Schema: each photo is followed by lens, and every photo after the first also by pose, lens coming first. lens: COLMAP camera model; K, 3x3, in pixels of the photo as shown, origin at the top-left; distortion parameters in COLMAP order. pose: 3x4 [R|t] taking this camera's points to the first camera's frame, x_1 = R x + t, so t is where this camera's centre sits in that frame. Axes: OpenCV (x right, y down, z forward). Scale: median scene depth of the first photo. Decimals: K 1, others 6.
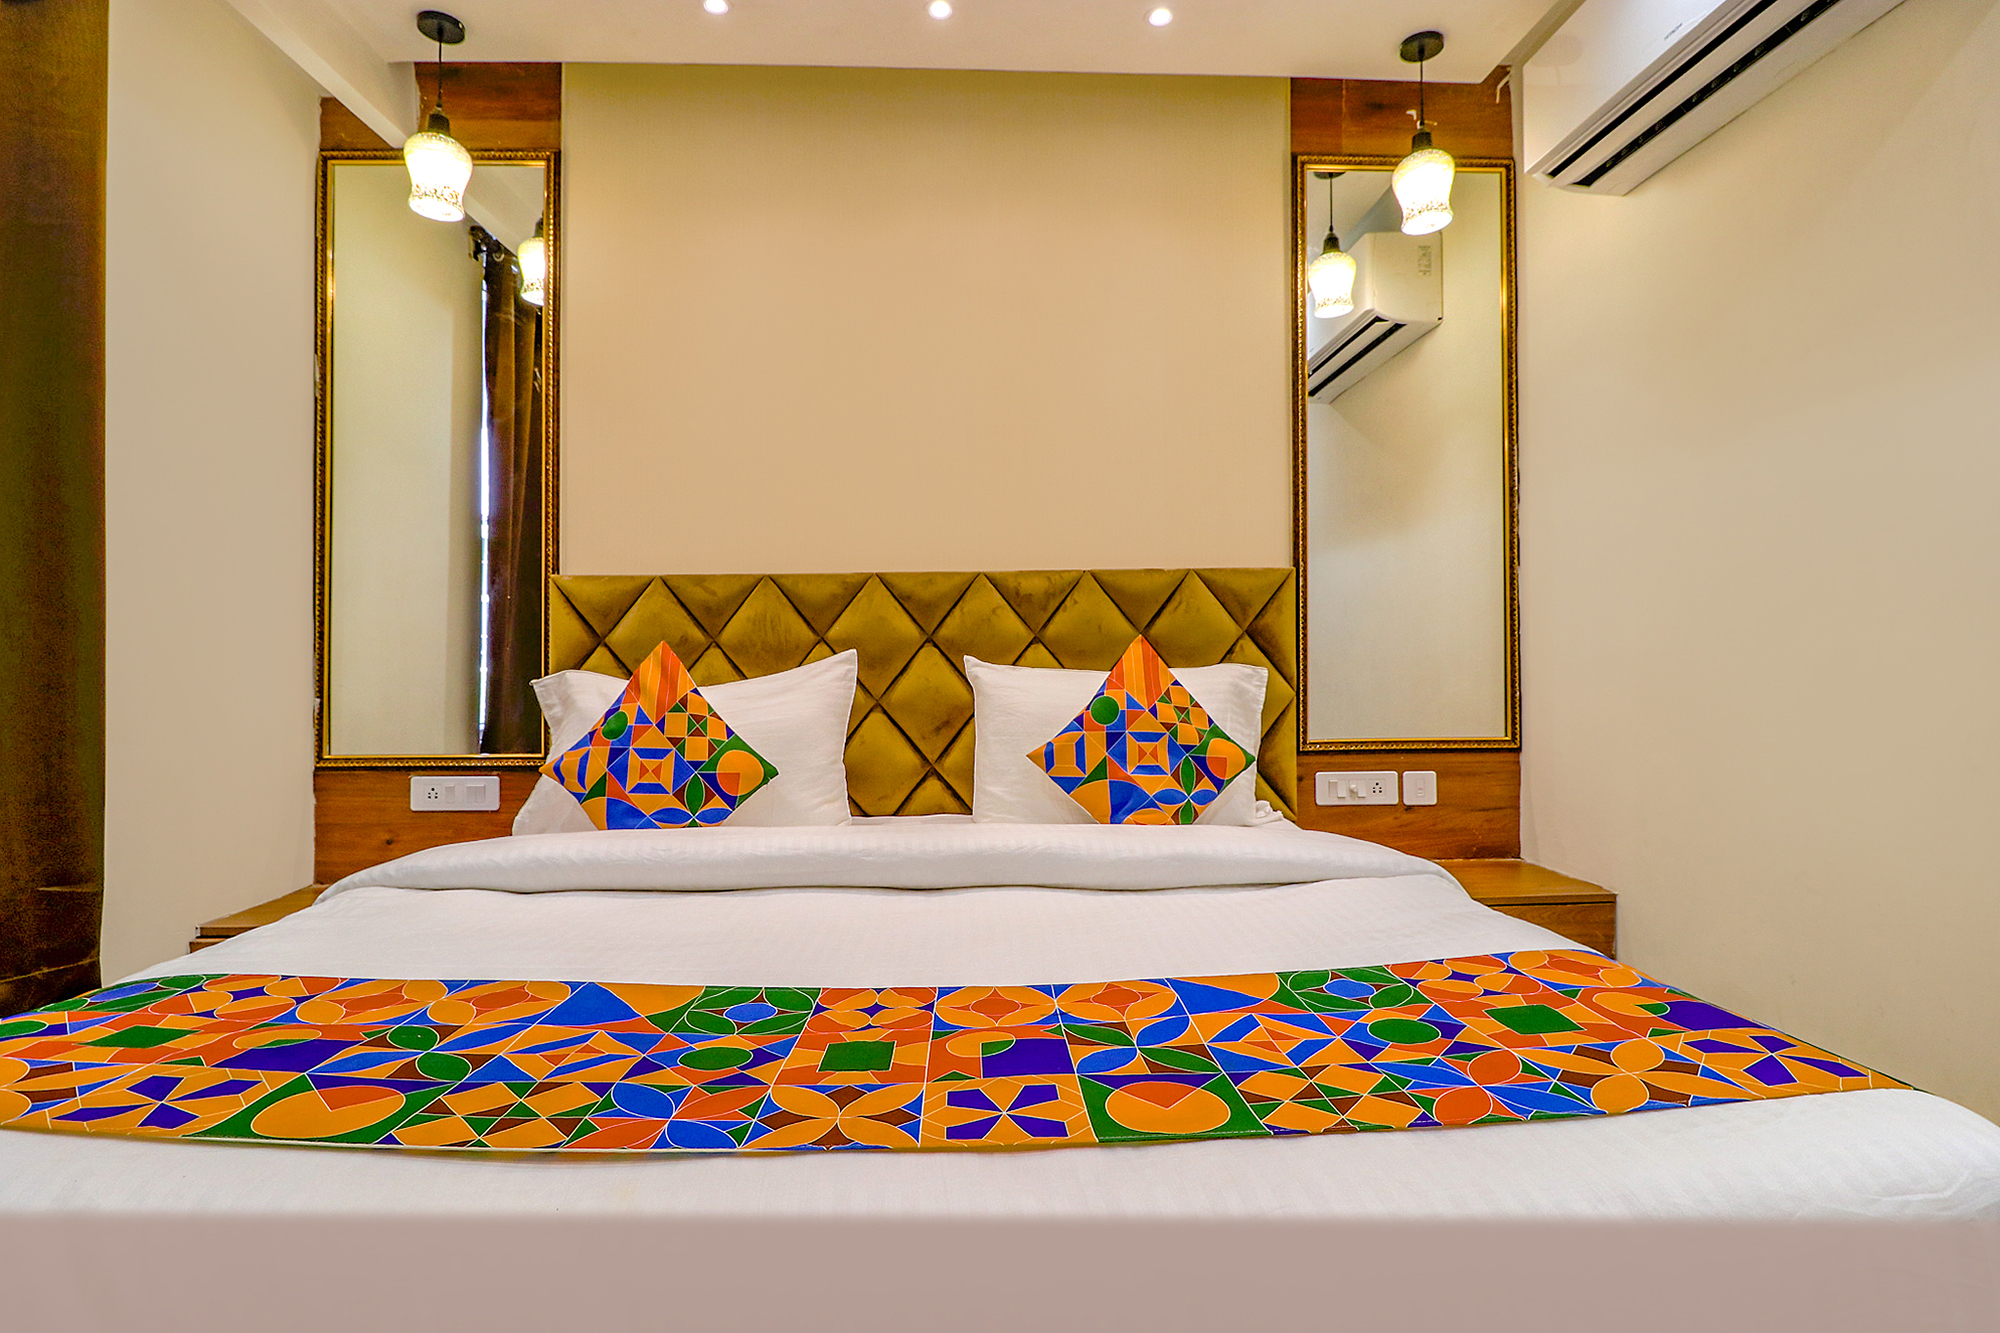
lens RADIAL K [[936.8, 0, 1007.3], [0, 936.8, 644.2], [0, 0, 1]] dist [0.001366, -0.012733]
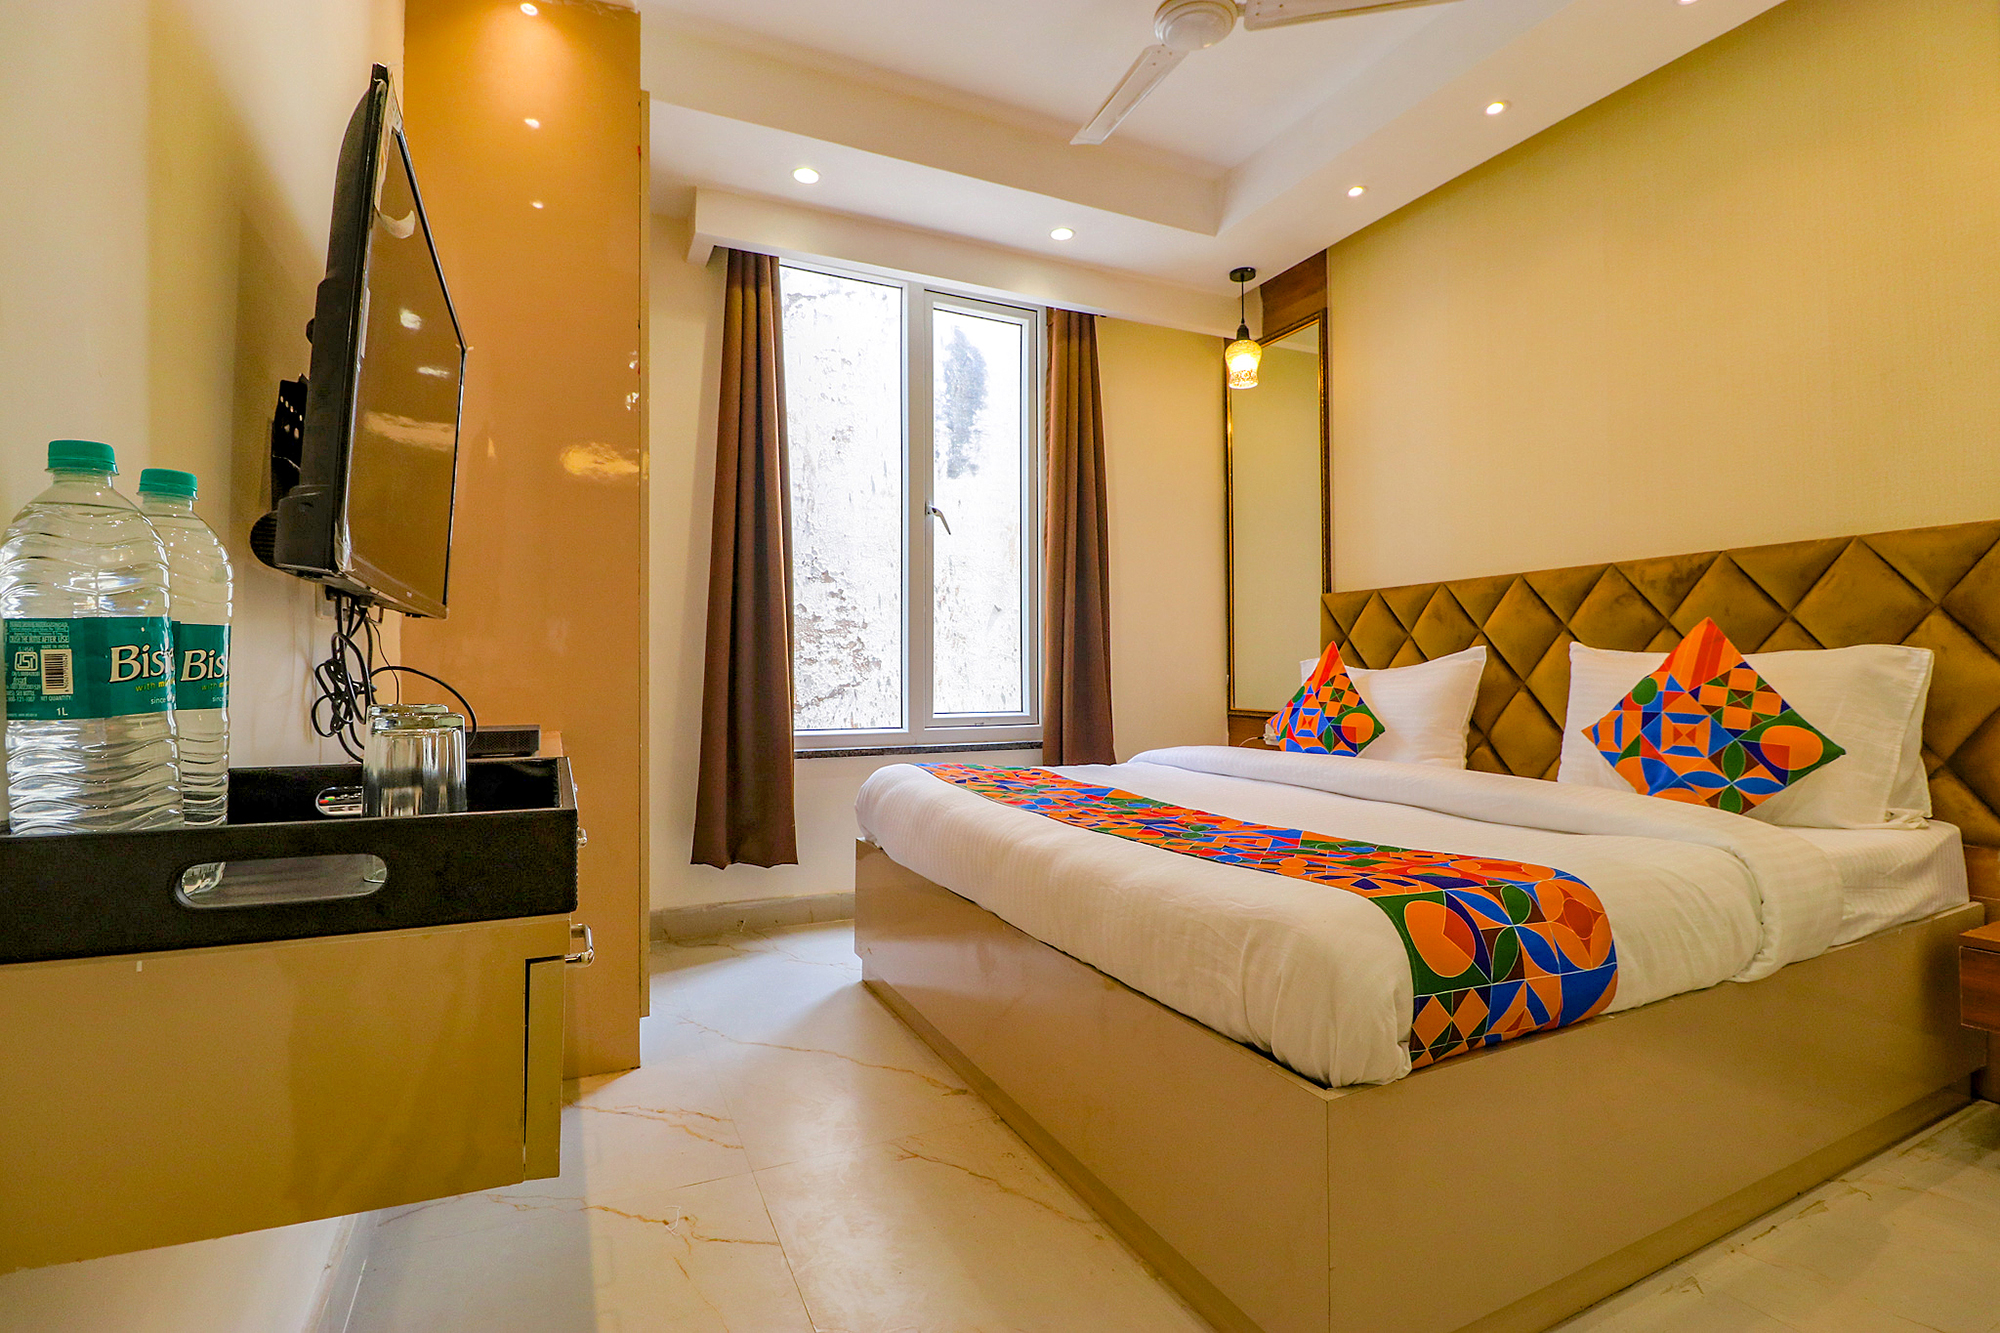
lens RADIAL K [[936.8, 0, 1007.3], [0, 936.8, 644.2], [0, 0, 1]] dist [0.001366, -0.012733]
pose [[0.389750, -0.018732, -0.920730, 0.771594], [0.015326, 0.999787, -0.013853, 0.021574], [0.920793, -0.008712, 0.389953, -0.059714]]
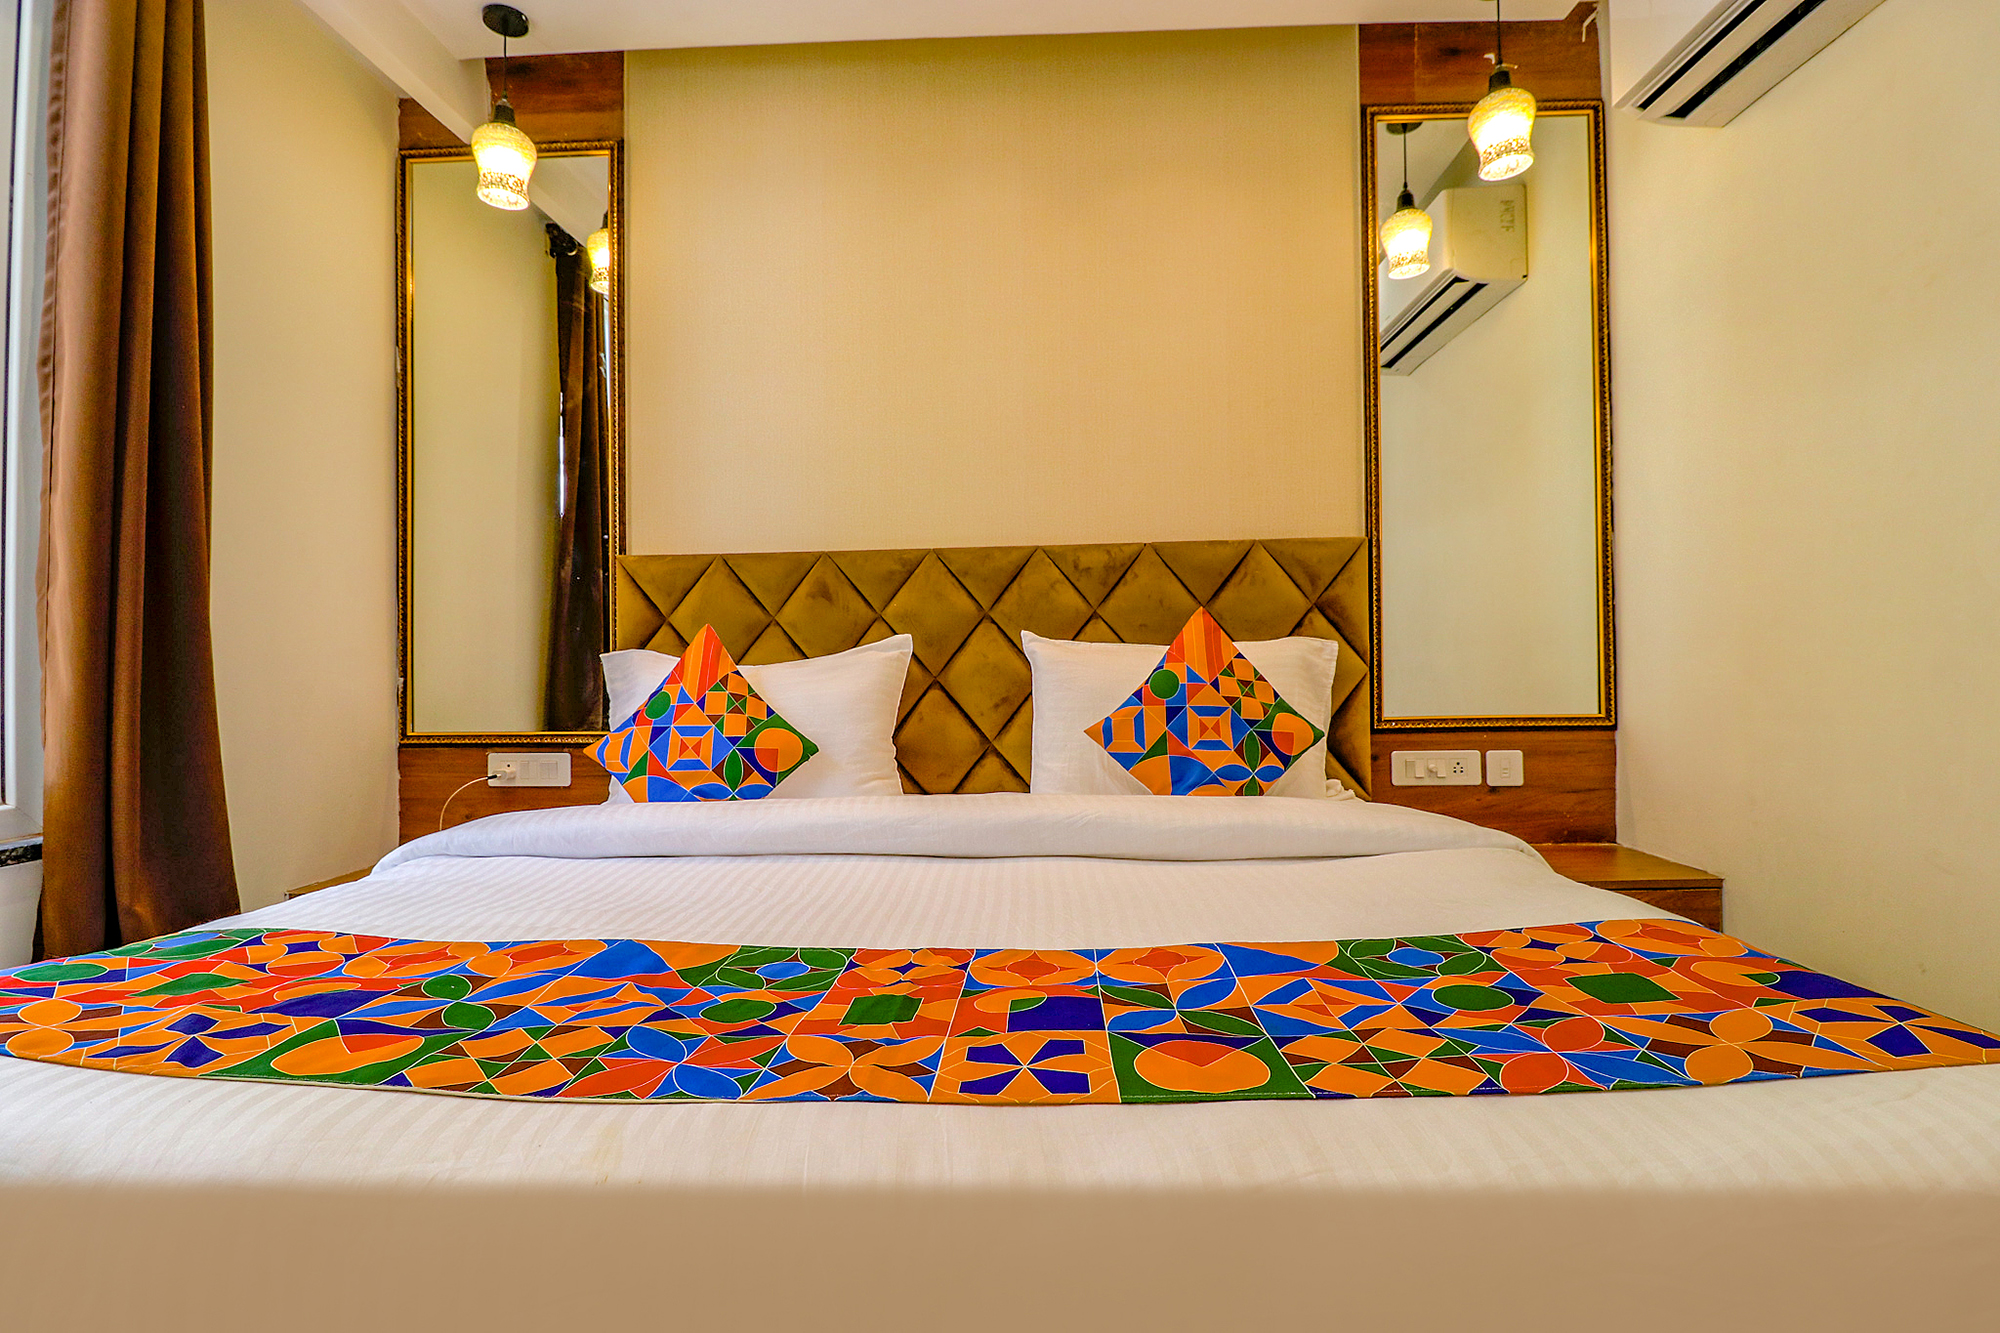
lens RADIAL K [[932.1, 0, 1005.9], [0, 932.1, 643.4], [0, 0, 1]] dist [0.006219, -0.021182]
pose [[0.996568, -0.007244, -0.082465, 0.019774], [0.007352, 0.999972, 0.000997, 0.026201], [0.082456, -0.001600, 0.996593, 0.024650]]
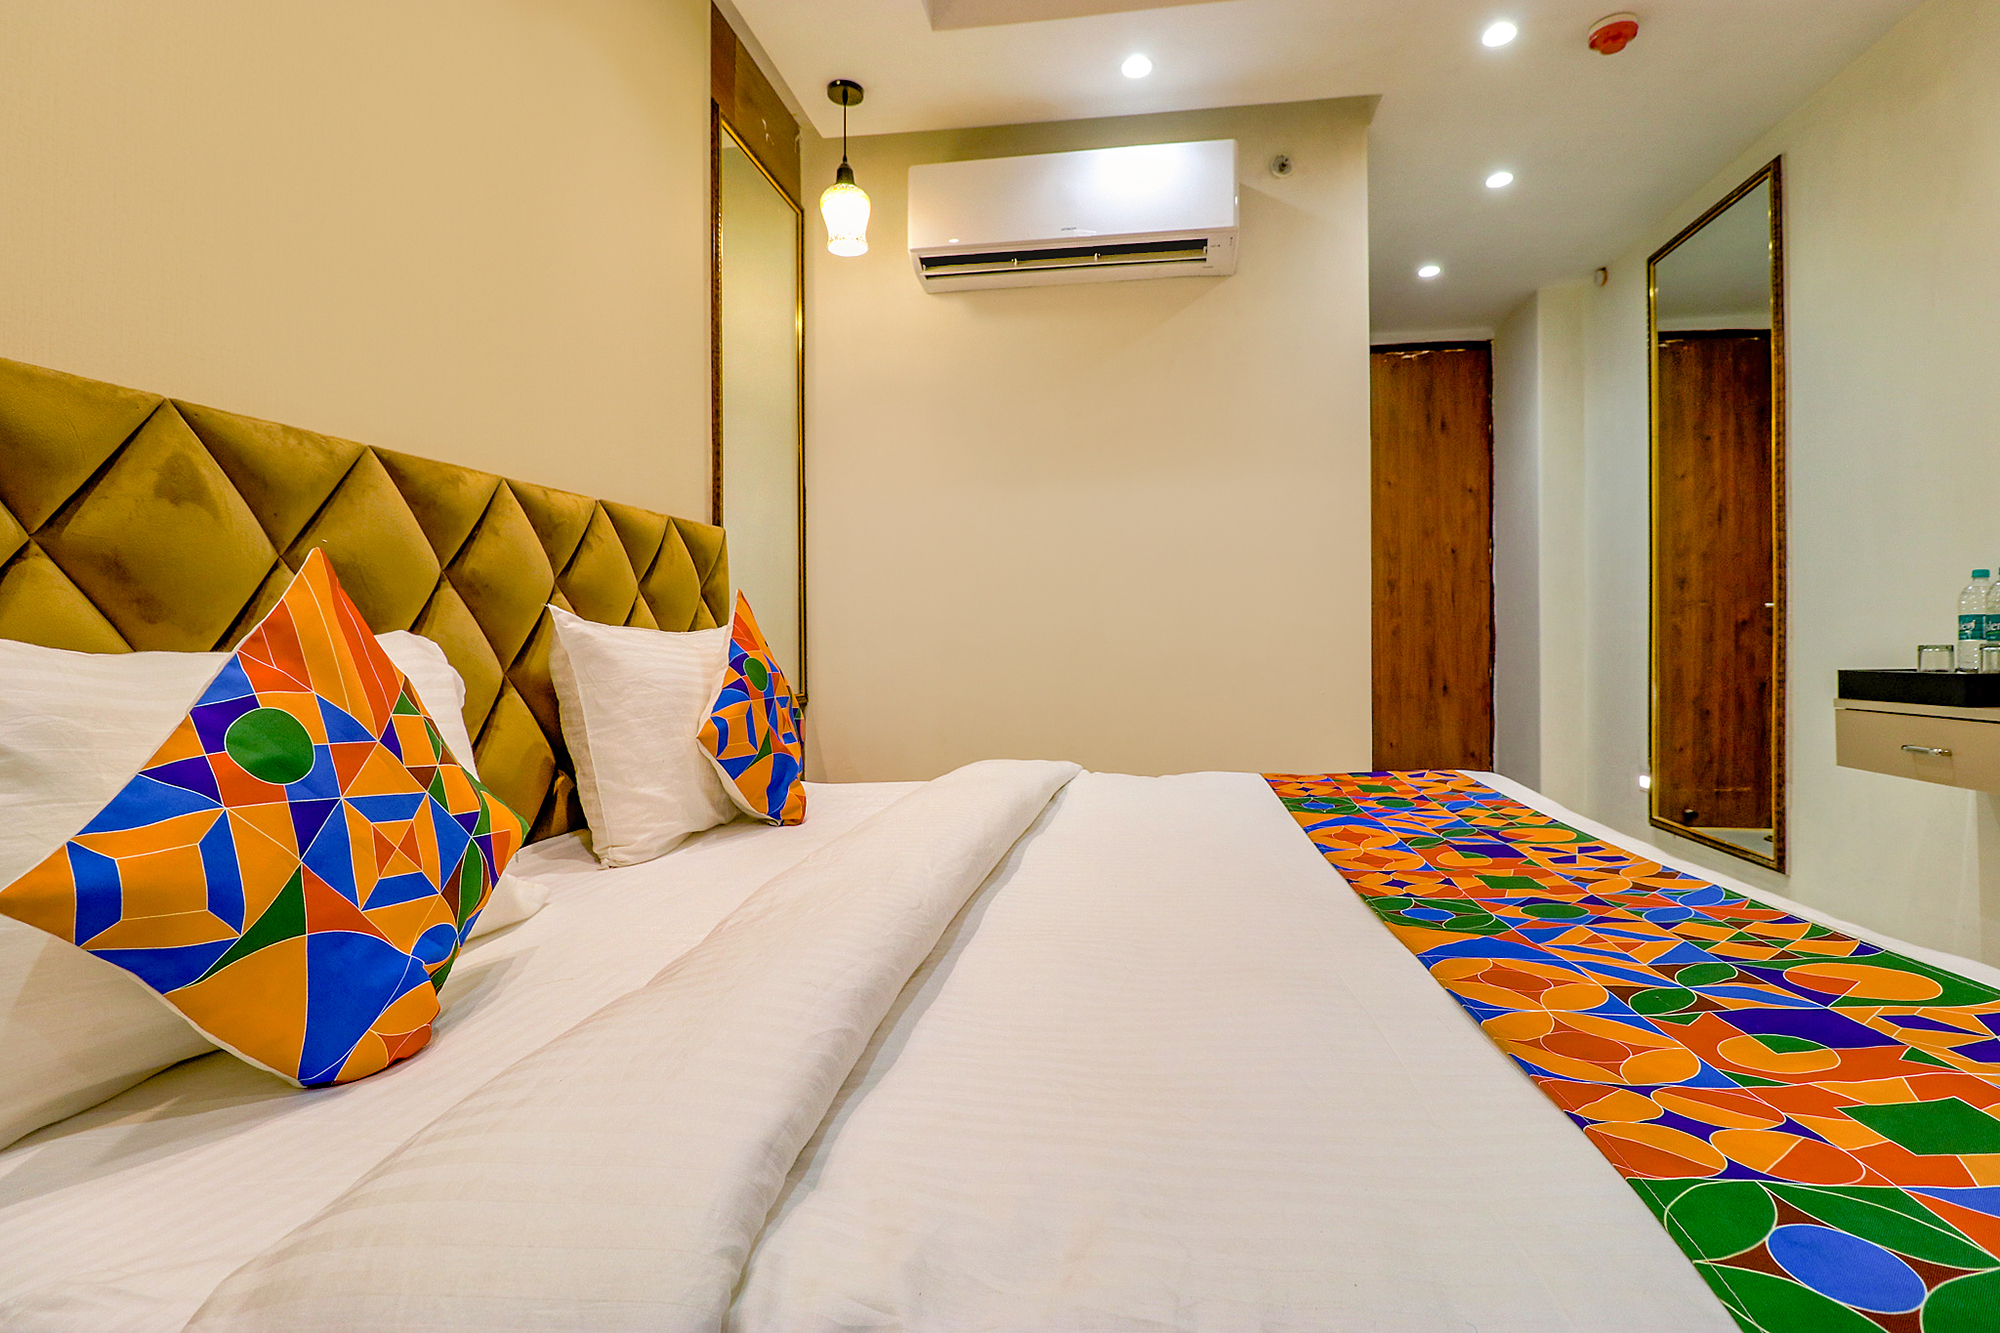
lens RADIAL K [[940.4, 0, 996.6], [0, 940.4, 642.7], [0, 0, 1]] dist [0.002435, -0.008670]
pose [[0.186891, 0.004033, 0.982372, -0.682348], [-0.007461, 0.999969, -0.002685, 0.041481], [-0.982352, -0.006827, 0.186916, 0.613843]]
